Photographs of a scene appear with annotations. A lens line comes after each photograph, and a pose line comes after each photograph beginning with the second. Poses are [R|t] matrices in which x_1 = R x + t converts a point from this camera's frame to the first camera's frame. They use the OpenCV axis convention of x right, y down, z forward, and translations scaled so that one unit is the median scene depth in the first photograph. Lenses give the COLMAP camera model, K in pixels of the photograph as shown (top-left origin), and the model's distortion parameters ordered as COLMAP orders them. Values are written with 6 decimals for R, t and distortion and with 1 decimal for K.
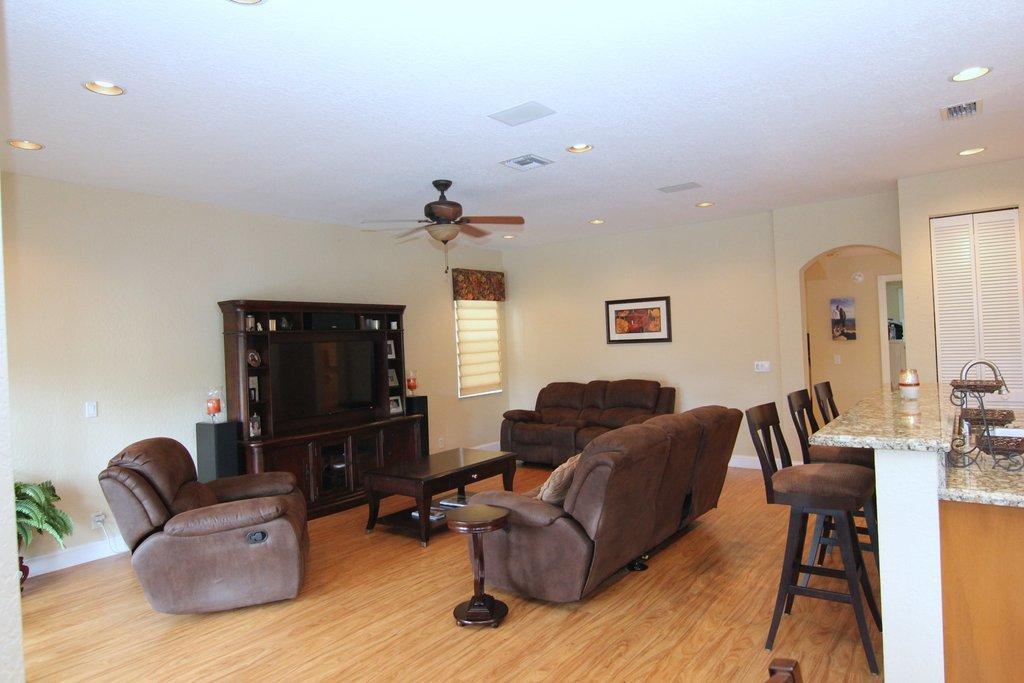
lens RADIAL K [[631.5, 0, 514.7], [0, 631.5, 333.2], [0, 0, 1]] dist [0.006049, -0.003373]
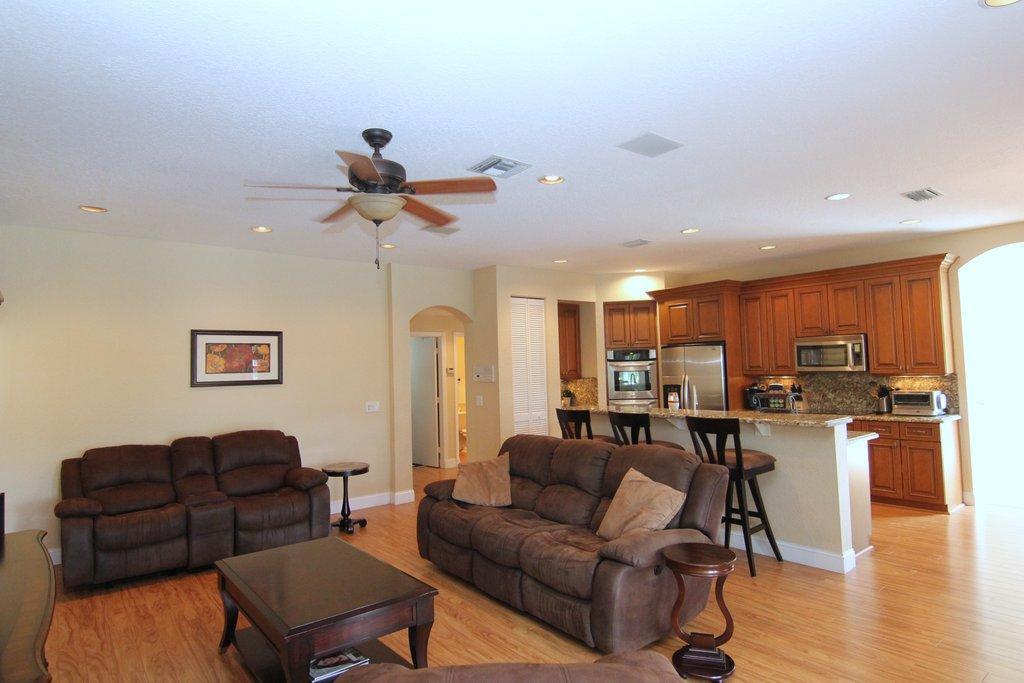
lens RADIAL K [[578.3, 0, 518.1], [0, 578.3, 338.8], [0, 0, 1]] dist [0.022750, -0.001267]
pose [[0.238496, 0.082865, 0.967602, -0.457017], [0.004218, 0.996255, -0.086359, 0.022366], [-0.971134, 0.024678, 0.237254, 0.490935]]
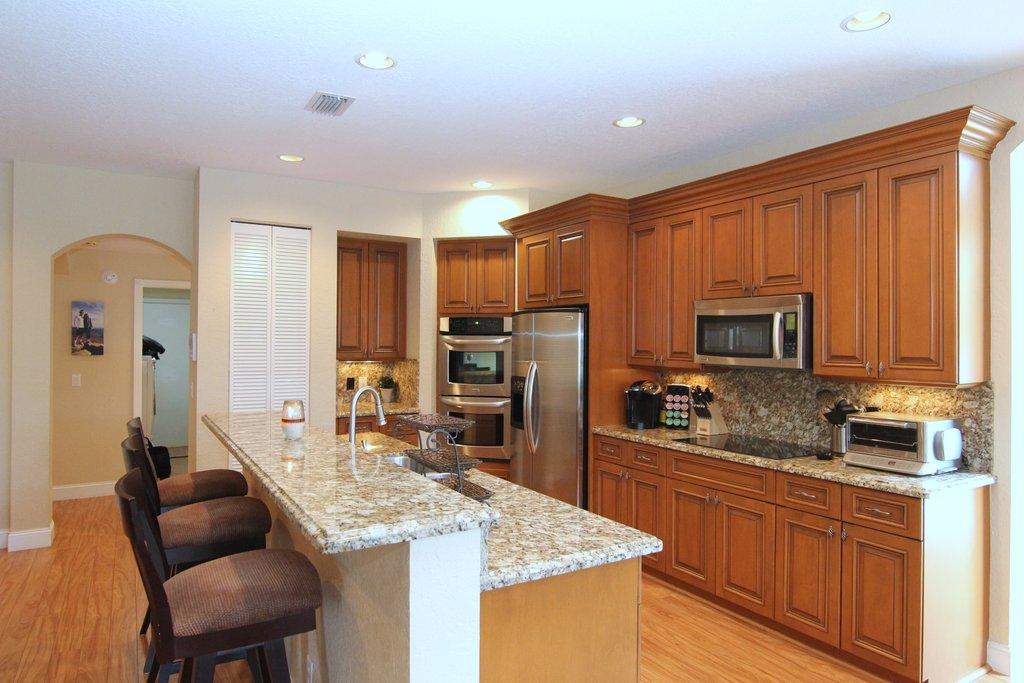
lens RADIAL K [[631.5, 0, 512.7], [0, 631.5, 336.4], [0, 0, 1]] dist [0.006049, -0.003373]
pose [[0.382019, 0.050195, 0.922790, 0.000228], [-0.036479, 0.998565, -0.039216, -0.000759], [-0.923434, -0.018681, 0.383302, 0.216185]]
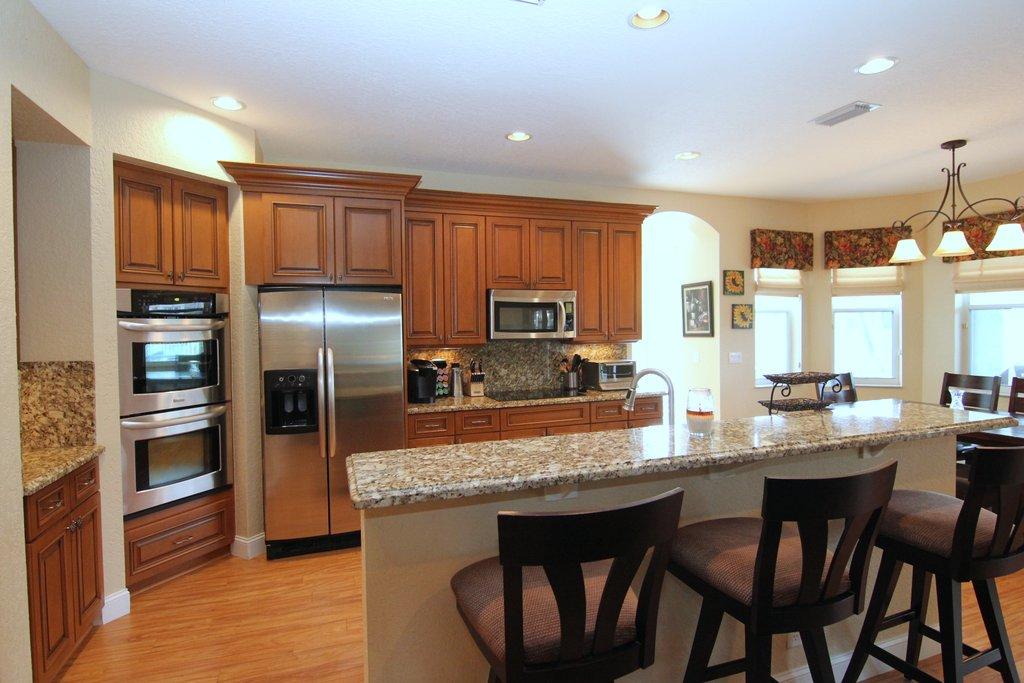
lens RADIAL K [[528.2, 0, 509.5], [0, 528.2, 338.8], [0, 0, 1]] dist [-0.003755, 0.000019]
pose [[-0.821851, 0.034396, 0.568663, 0.219066], [0.037292, 0.999283, -0.006546, -0.000643], [-0.568480, 0.015826, -0.822545, 0.740016]]
